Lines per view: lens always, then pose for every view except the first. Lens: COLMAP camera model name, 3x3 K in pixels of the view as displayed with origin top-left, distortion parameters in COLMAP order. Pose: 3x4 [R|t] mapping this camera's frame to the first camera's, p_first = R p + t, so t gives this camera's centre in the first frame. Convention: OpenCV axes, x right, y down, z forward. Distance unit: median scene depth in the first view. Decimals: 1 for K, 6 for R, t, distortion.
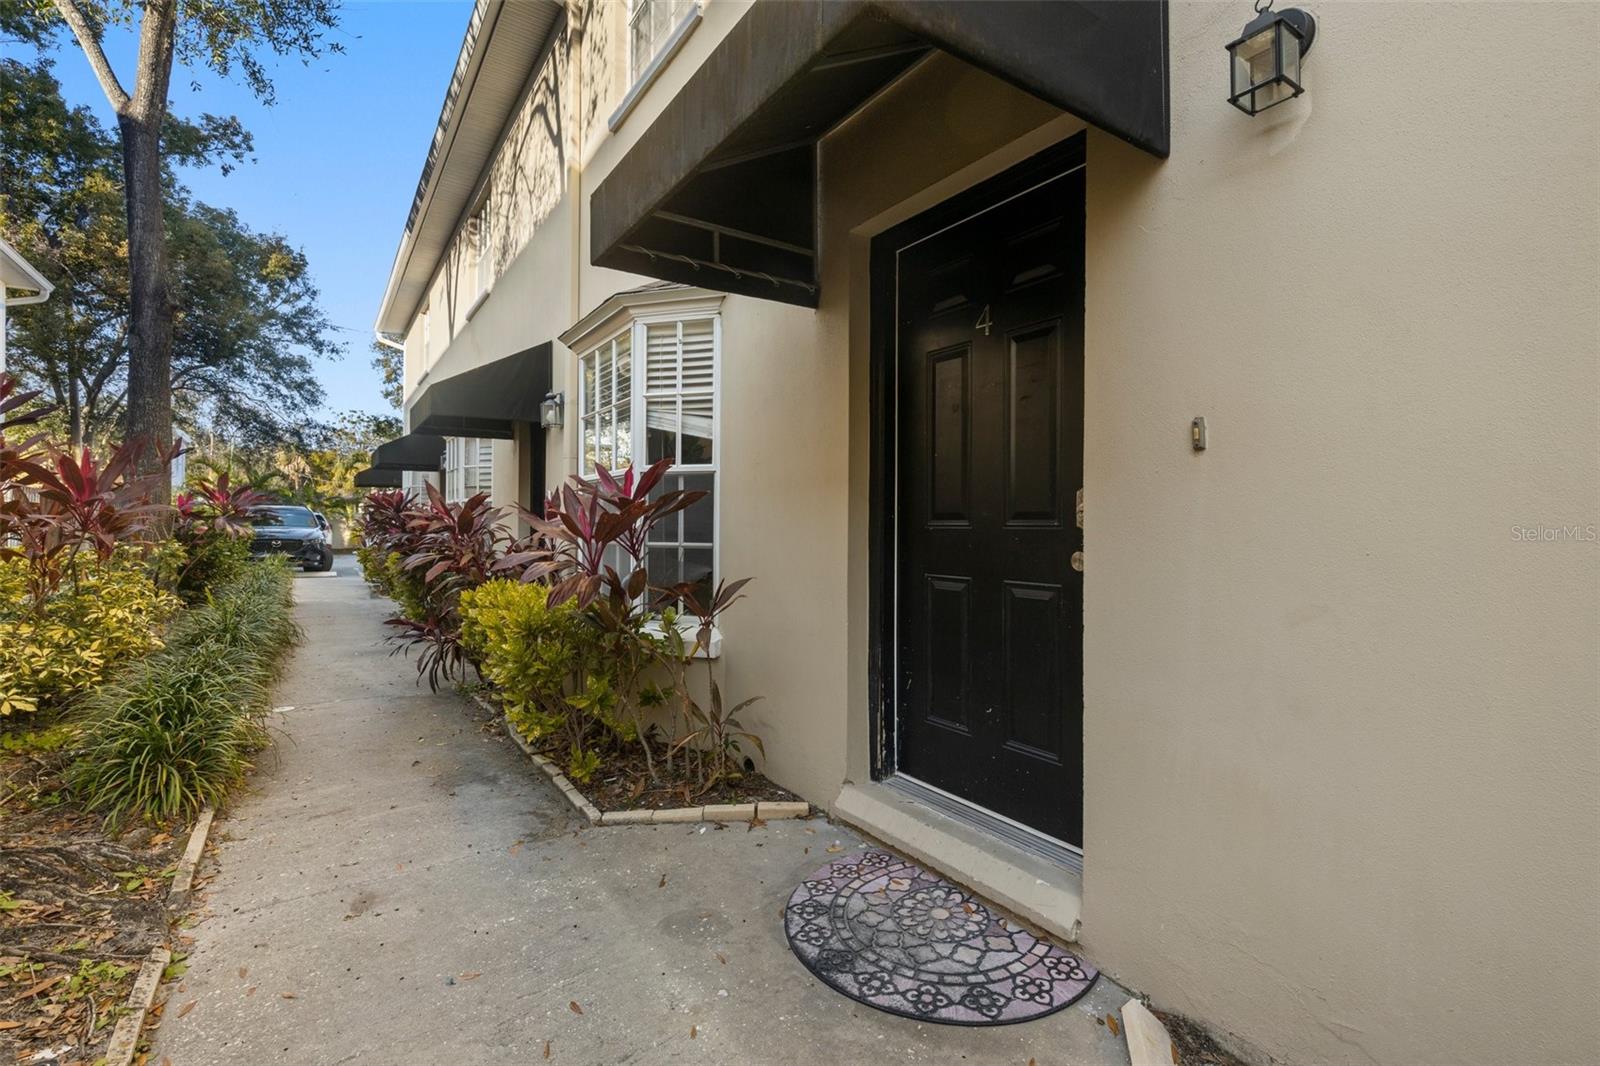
lens RADIAL K [[720.7, 0, 800.5], [0, 720.7, 509.5], [0, 0, 1]] dist [0.009758, -0.002251]
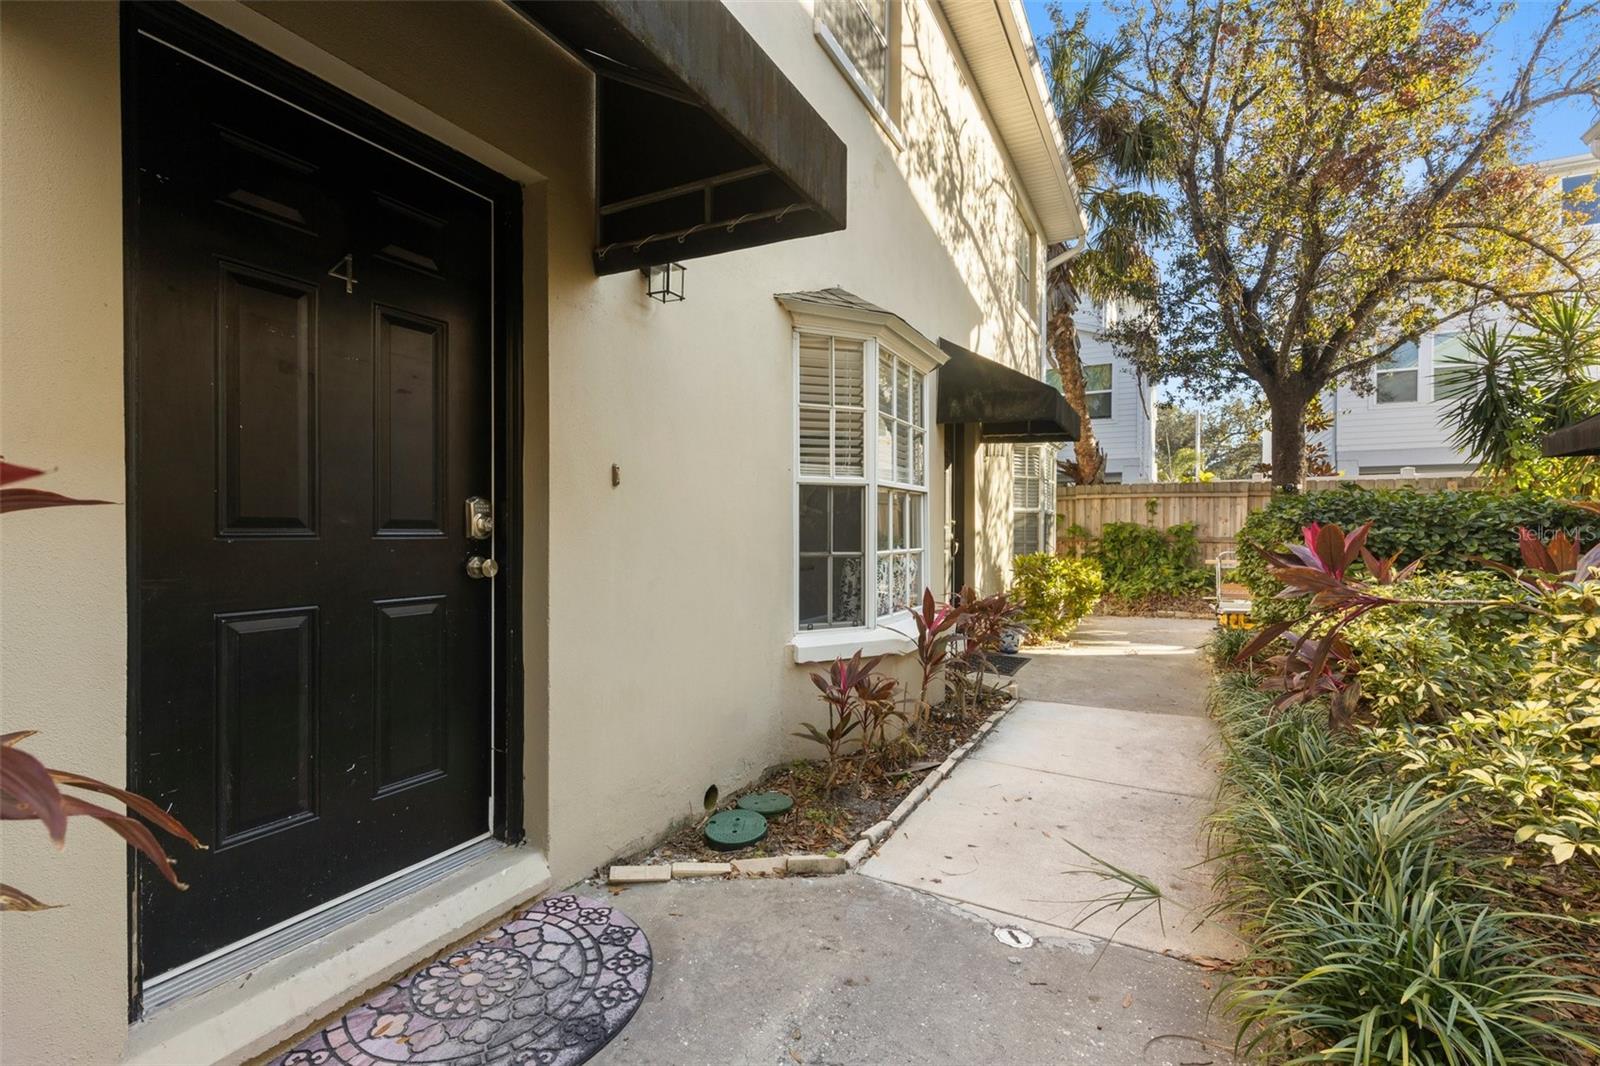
lens RADIAL K [[720.7, 0, 803.0], [0, 720.7, 533.0], [0, 0, 1]] dist [0.009758, -0.002251]
pose [[-0.462284, -0.007259, 0.886702, -0.821165], [-0.018592, 0.999826, -0.001508, 0.014139], [-0.886537, -0.017182, -0.462339, 1.136331]]
